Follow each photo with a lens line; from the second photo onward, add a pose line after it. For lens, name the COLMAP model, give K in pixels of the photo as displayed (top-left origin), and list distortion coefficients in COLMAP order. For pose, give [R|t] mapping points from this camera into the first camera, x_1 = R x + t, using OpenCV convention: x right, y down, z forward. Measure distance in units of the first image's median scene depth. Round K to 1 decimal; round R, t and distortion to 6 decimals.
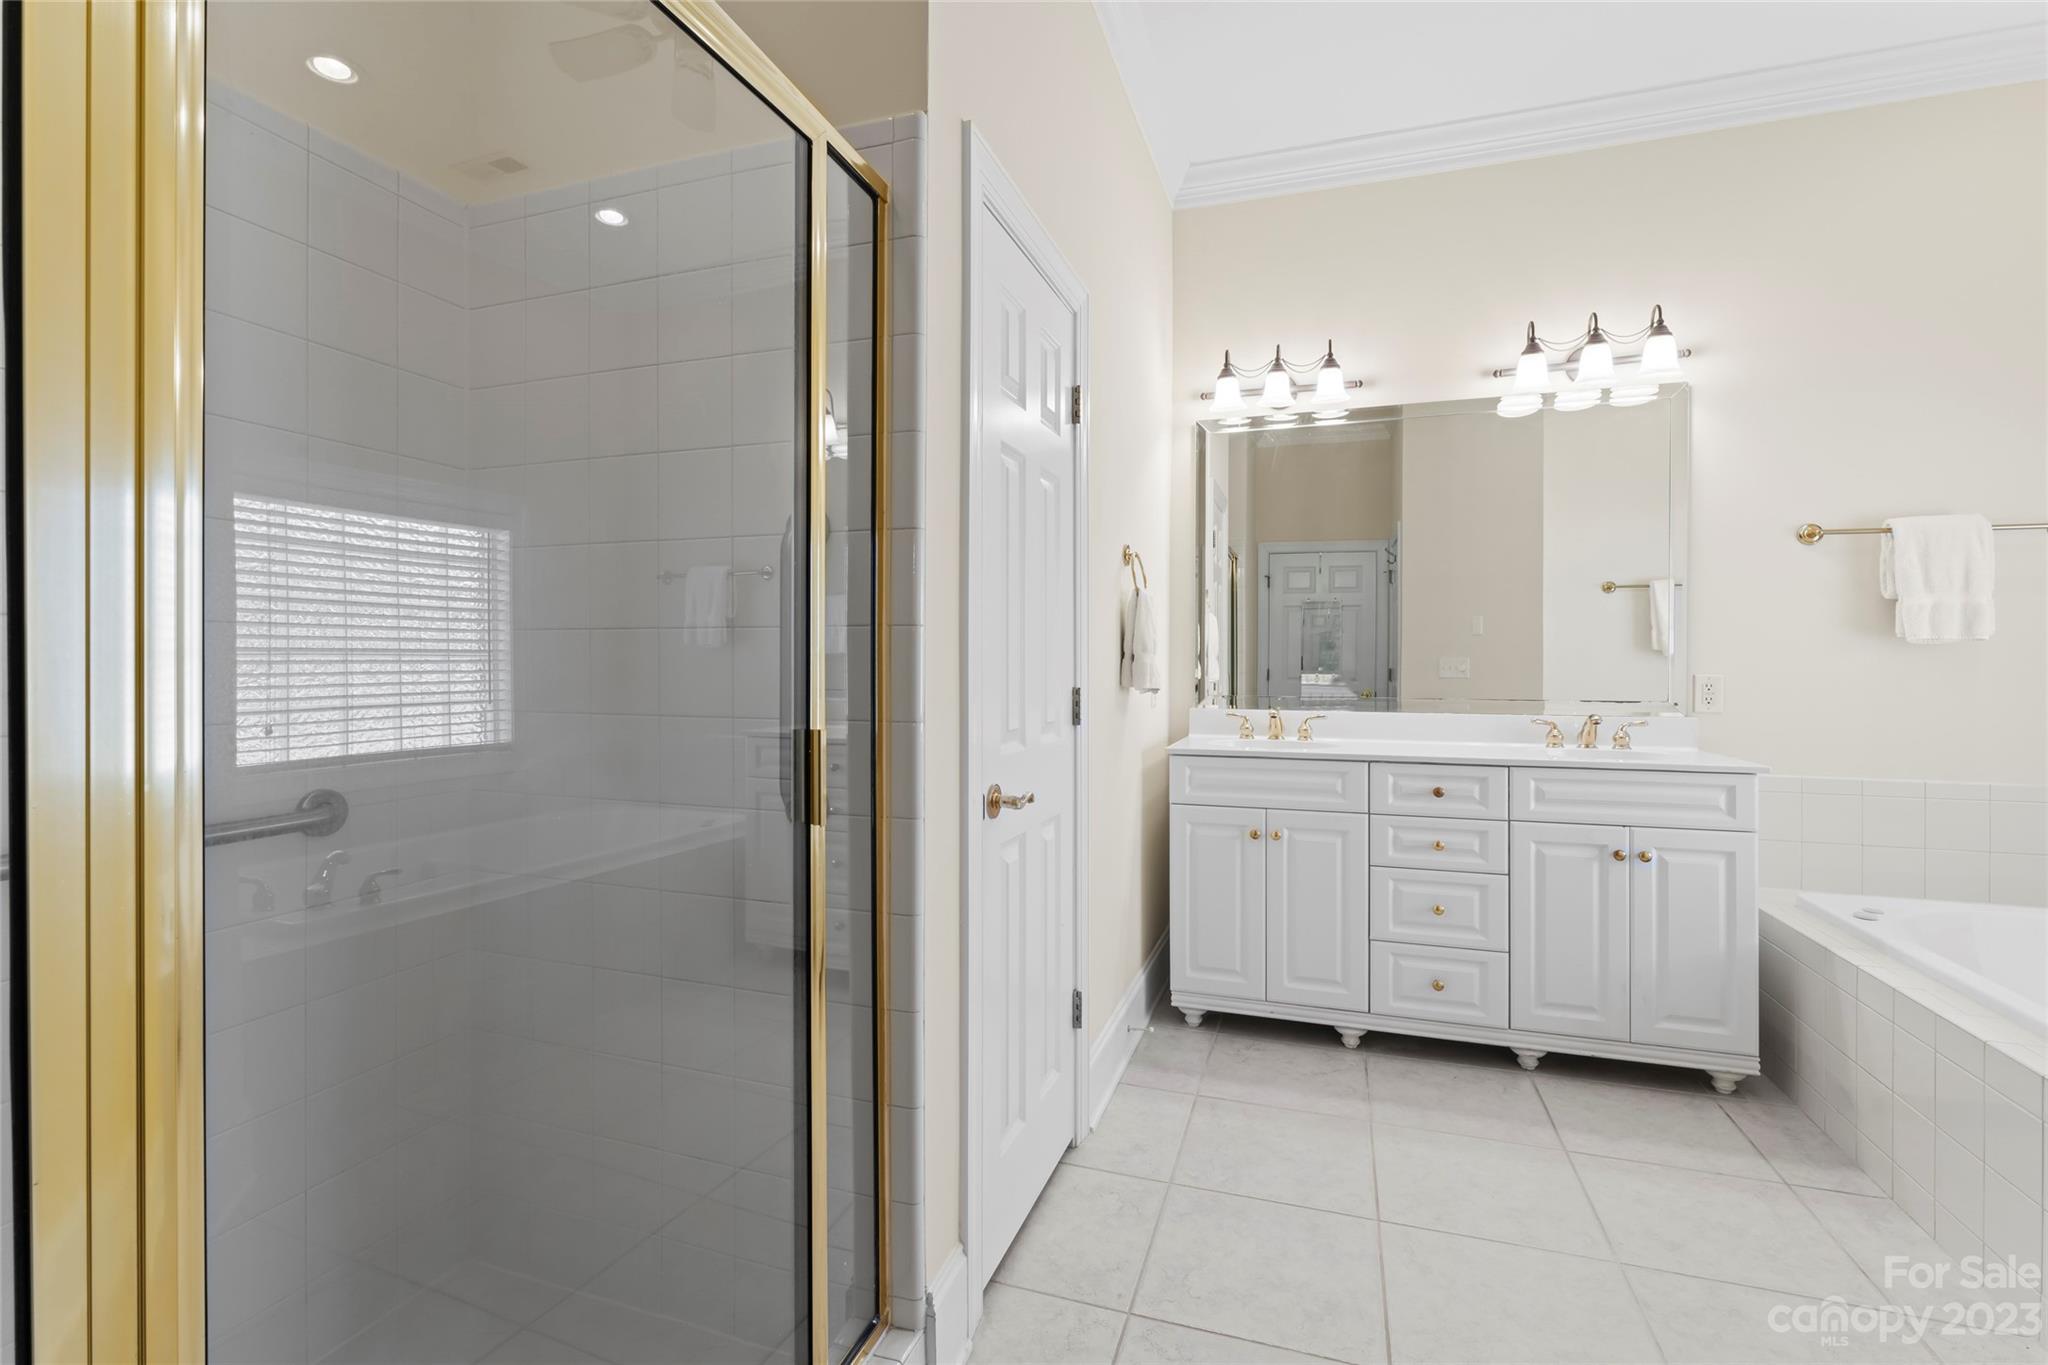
lens RADIAL K [[937.9, 0, 1022.9], [0, 937.9, 665.8], [0, 0, 1]] dist [-0.006000, 0.001012]
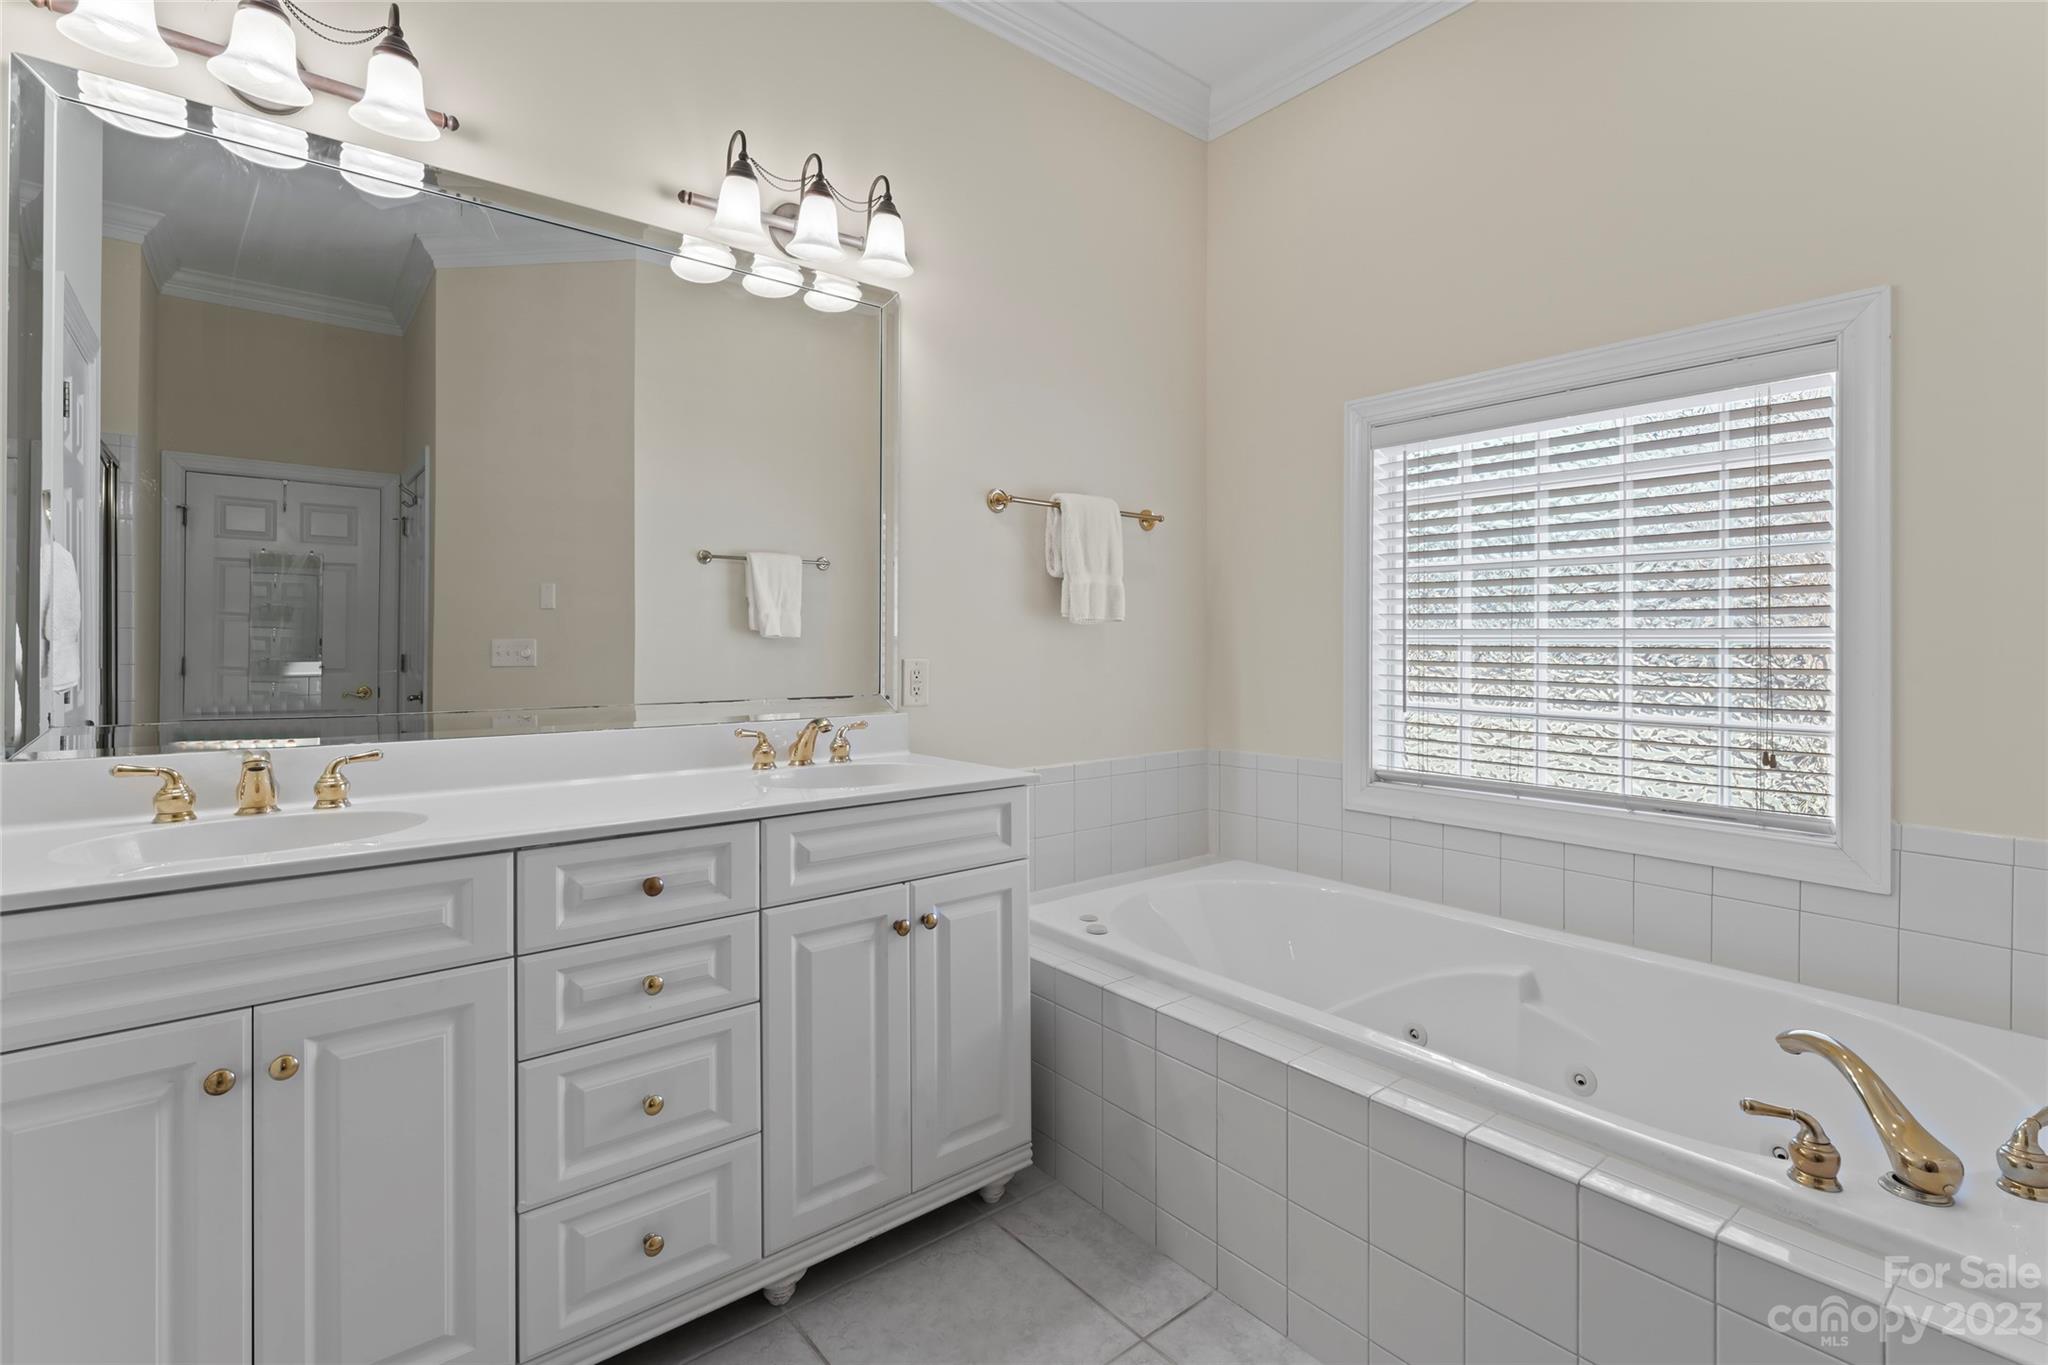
lens RADIAL K [[937.9, 0, 1019.7], [0, 937.9, 636.6], [0, 0, 1]] dist [-0.006000, 0.001012]
pose [[0.538397, 0.004119, 0.842682, 0.099169], [0.006356, 0.999940, -0.008949, -0.002330], [-0.842668, 0.010174, 0.538338, 0.511682]]
